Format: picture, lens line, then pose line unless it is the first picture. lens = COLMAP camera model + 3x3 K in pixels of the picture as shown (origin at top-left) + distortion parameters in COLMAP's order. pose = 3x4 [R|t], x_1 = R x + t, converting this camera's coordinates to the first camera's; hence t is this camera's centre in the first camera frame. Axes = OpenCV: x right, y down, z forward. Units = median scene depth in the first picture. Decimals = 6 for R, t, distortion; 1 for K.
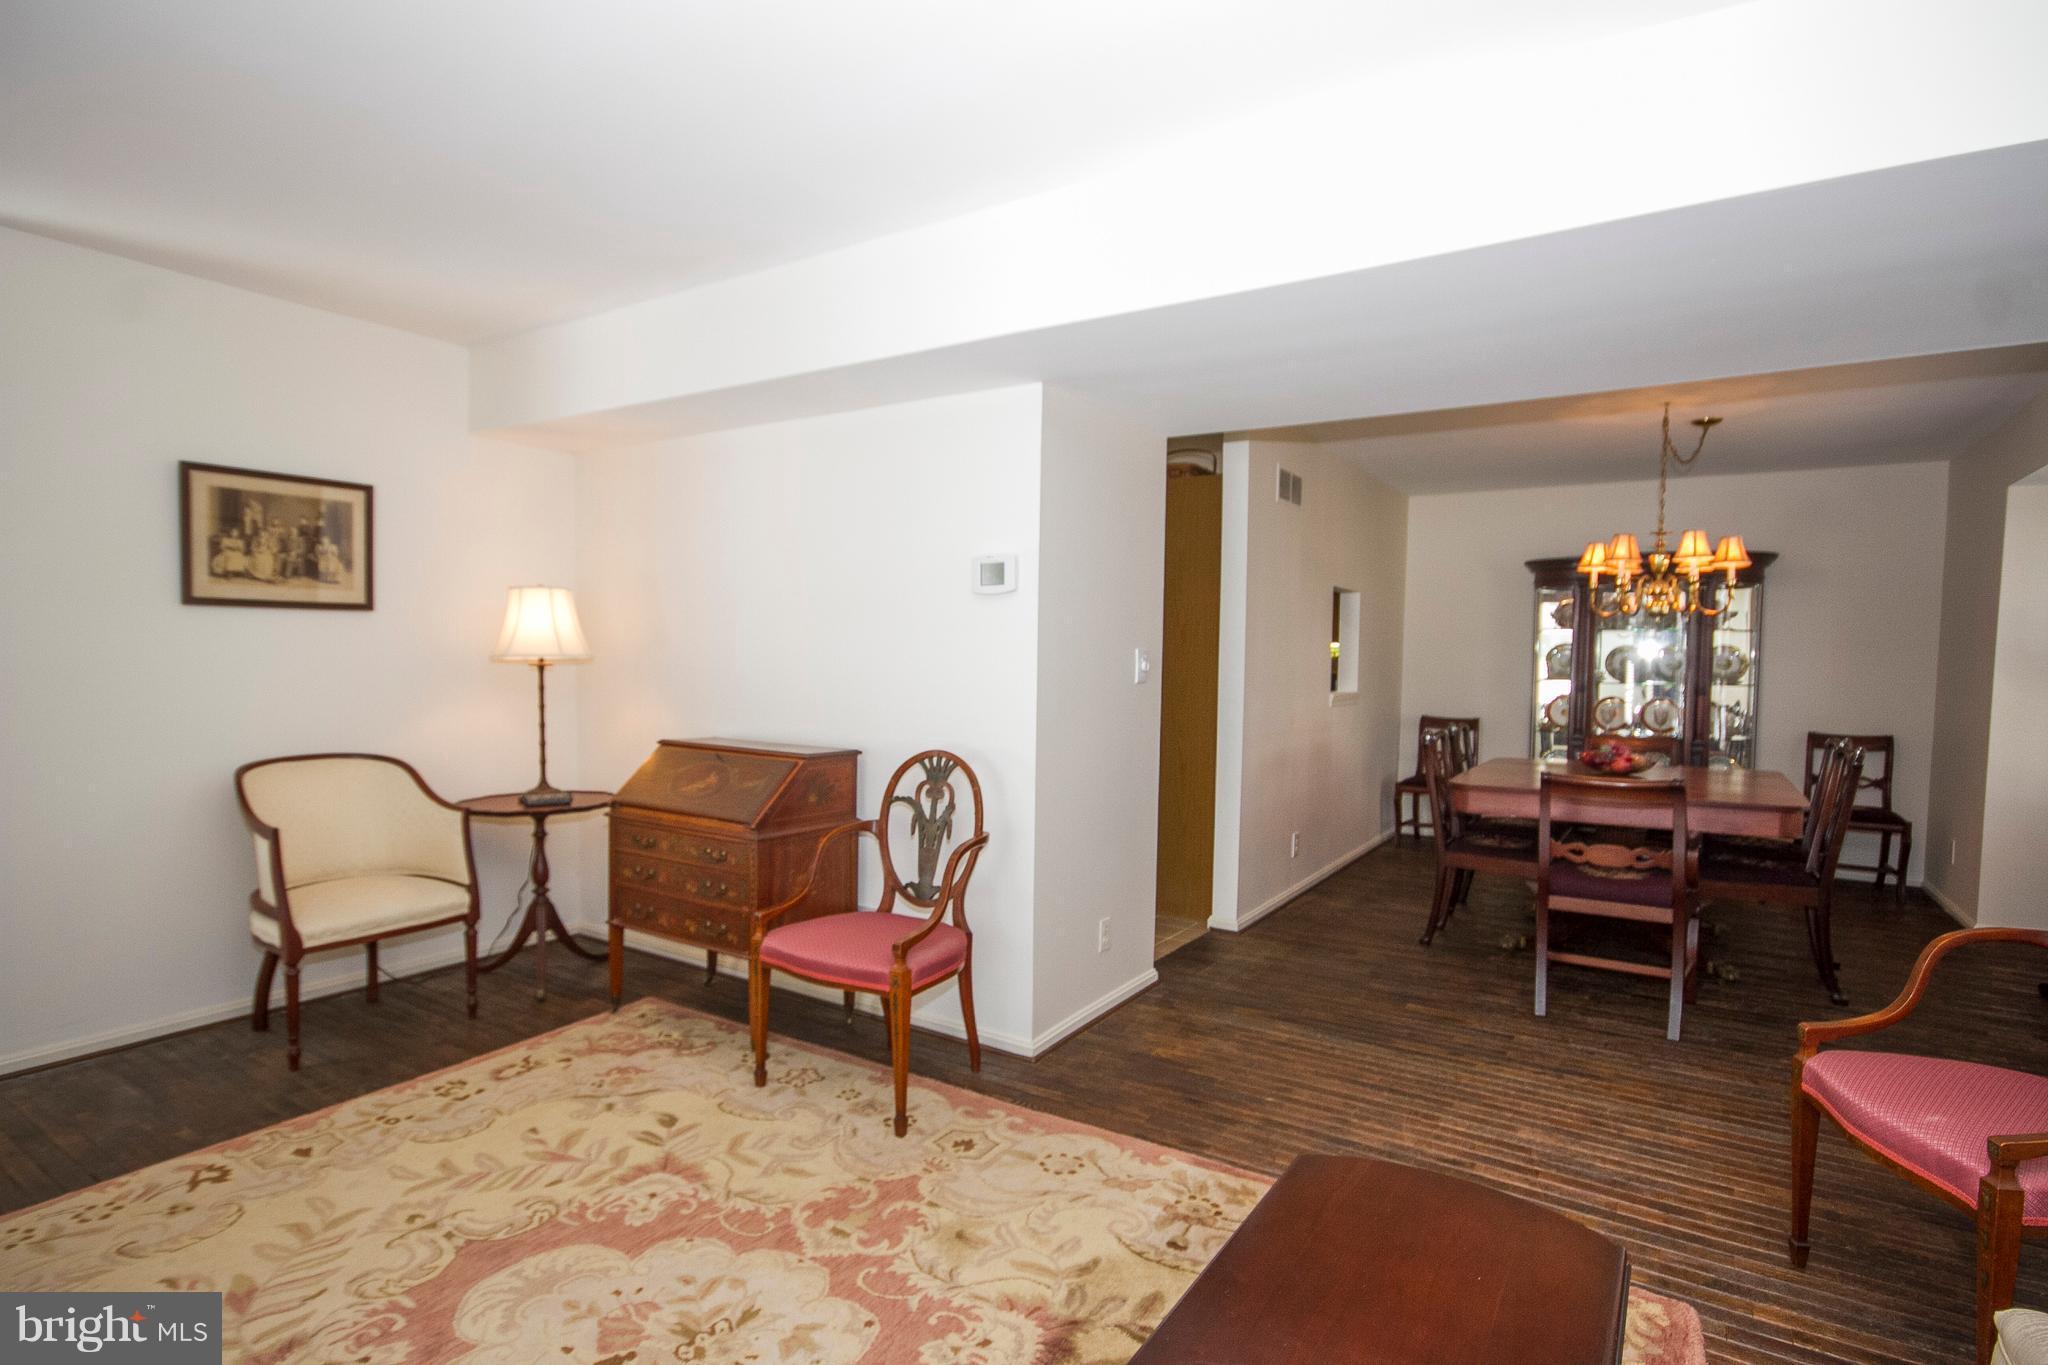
lens RADIAL K [[1014.2, 0, 1019.7], [0, 1014.2, 700.3], [0, 0, 1]] dist [-0.001431, 0.000364]
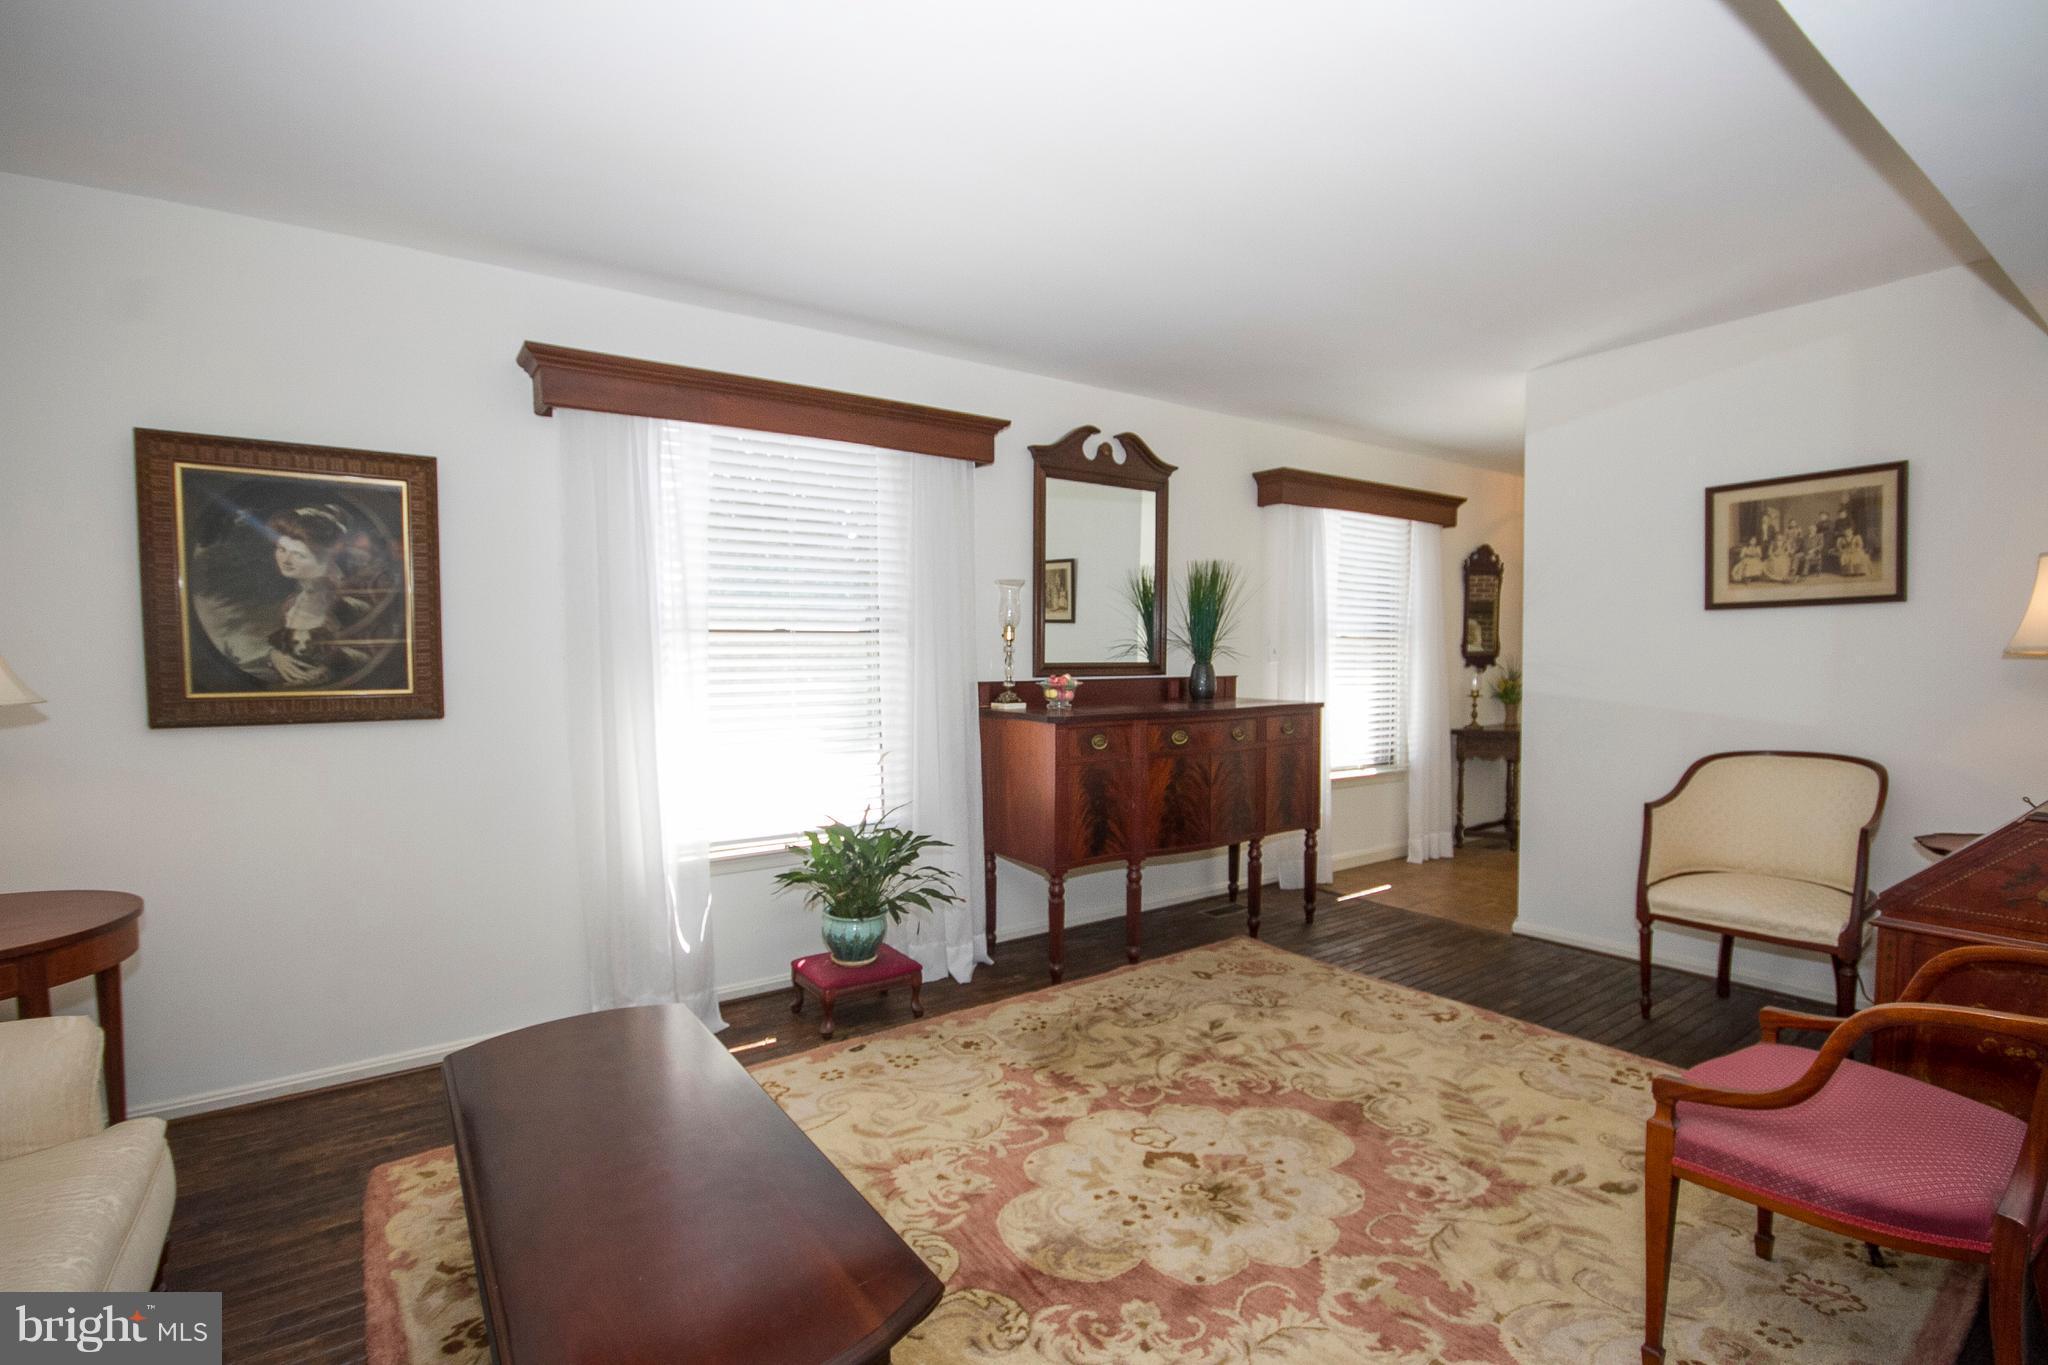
lens RADIAL K [[929.7, 0, 1024.0], [0, 929.7, 682.5], [0, 0, 1]] dist [0.000711, 0.000257]
pose [[-0.357077, 0.016295, -0.933933, 0.479375], [-0.036791, 0.998827, 0.031494, -0.016734], [0.933350, 0.045606, -0.356058, 0.676270]]
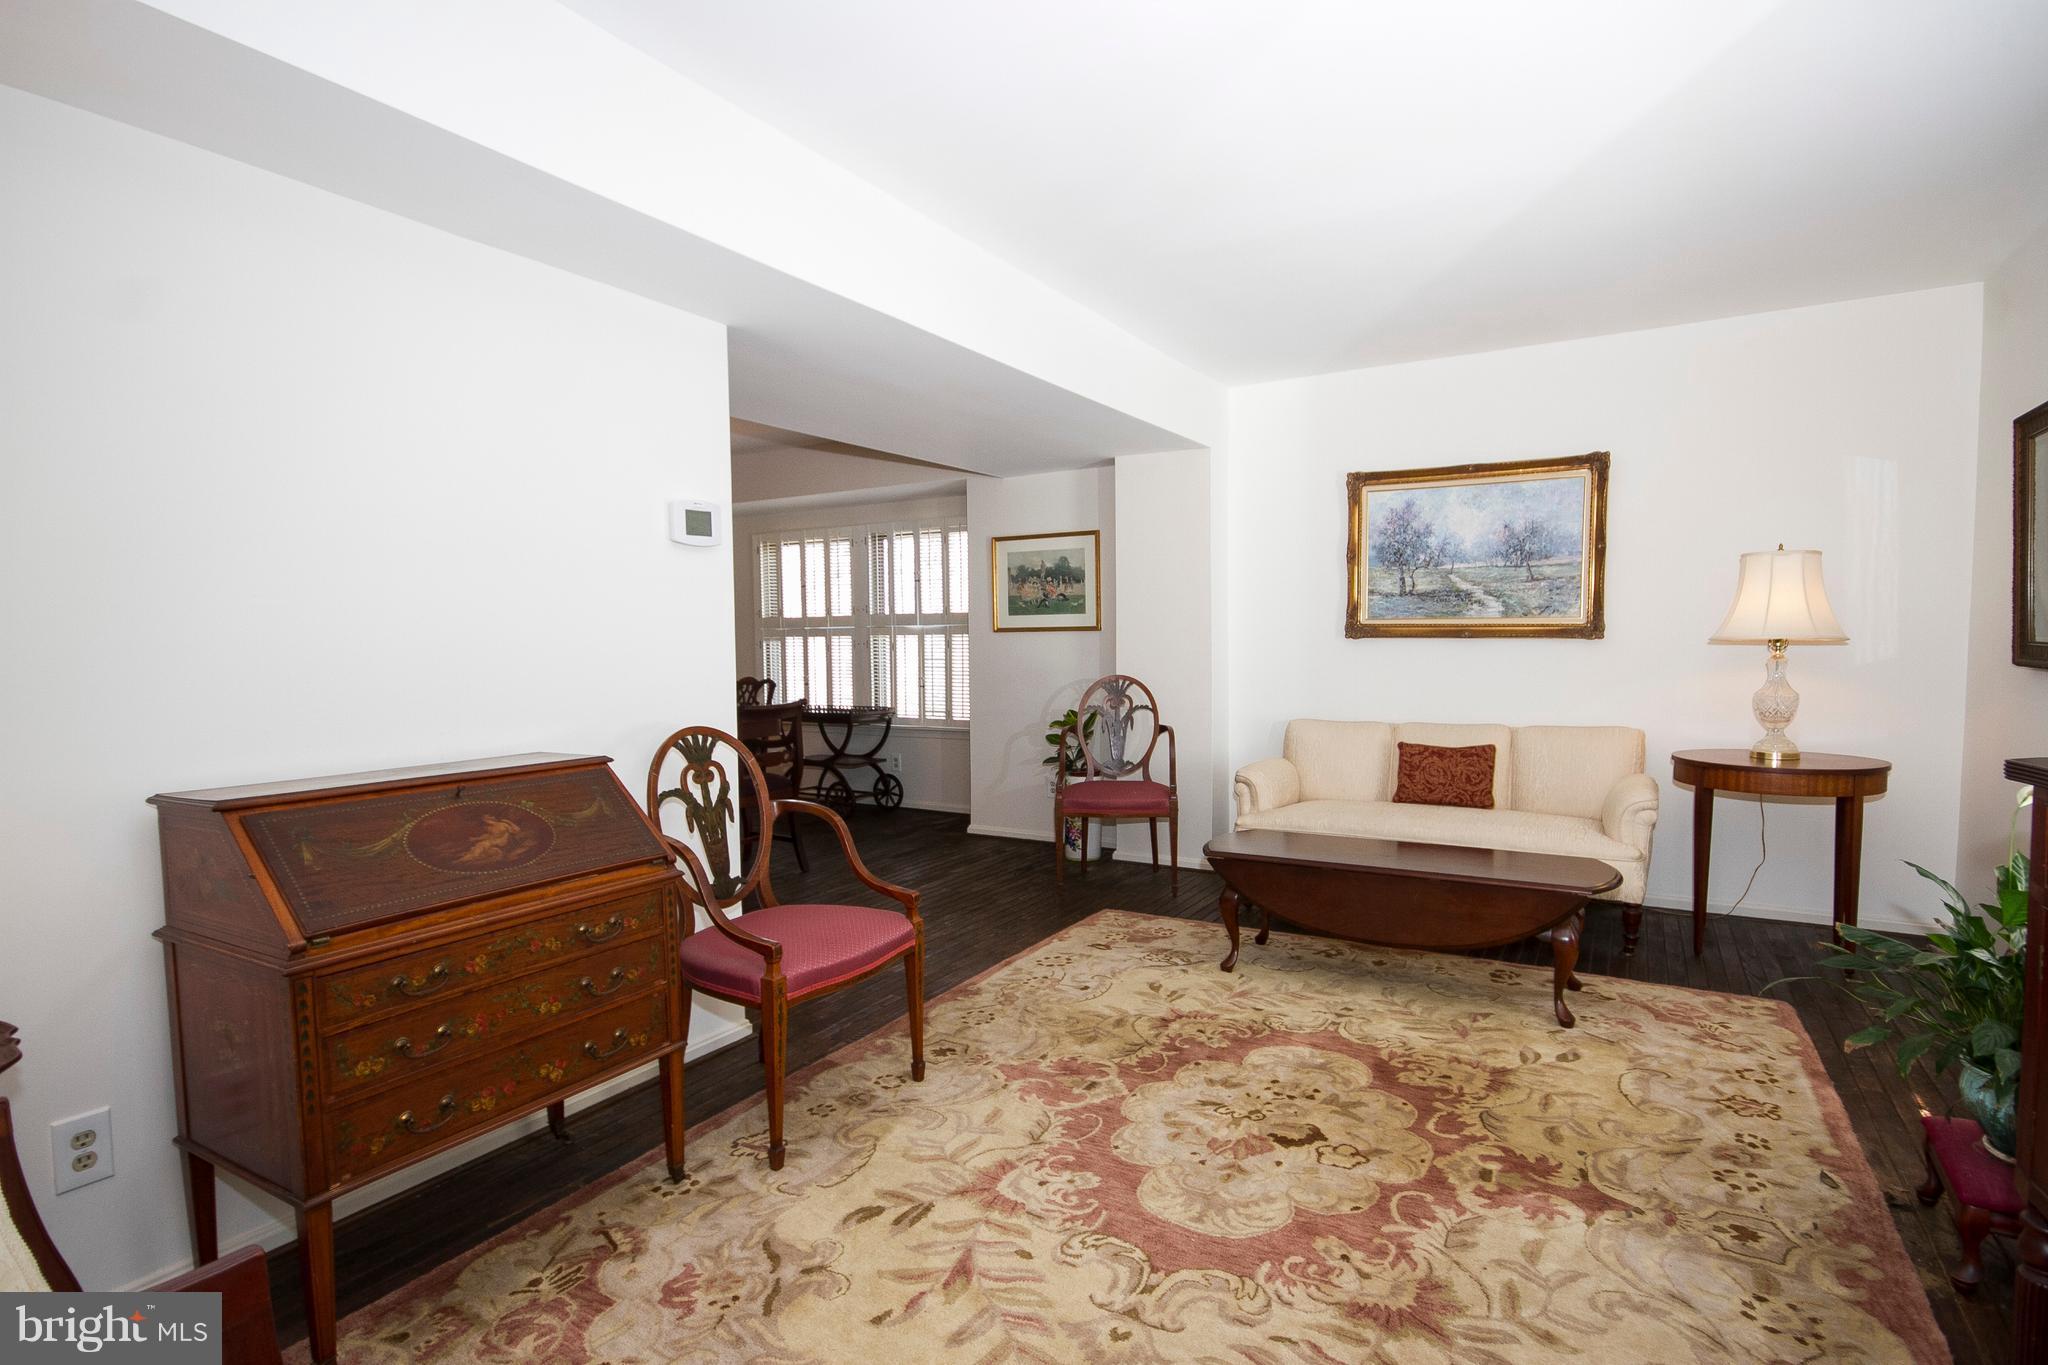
lens RADIAL K [[1040.6, 0, 1011.2], [0, 1040.6, 706.4], [0, 0, 1]] dist [-0.021051, 0.026156]
pose [[-0.041021, -0.078857, 0.996042, -0.946887], [0.053650, 0.995269, 0.081006, -0.023704], [-0.997717, 0.056761, -0.036596, 0.765944]]
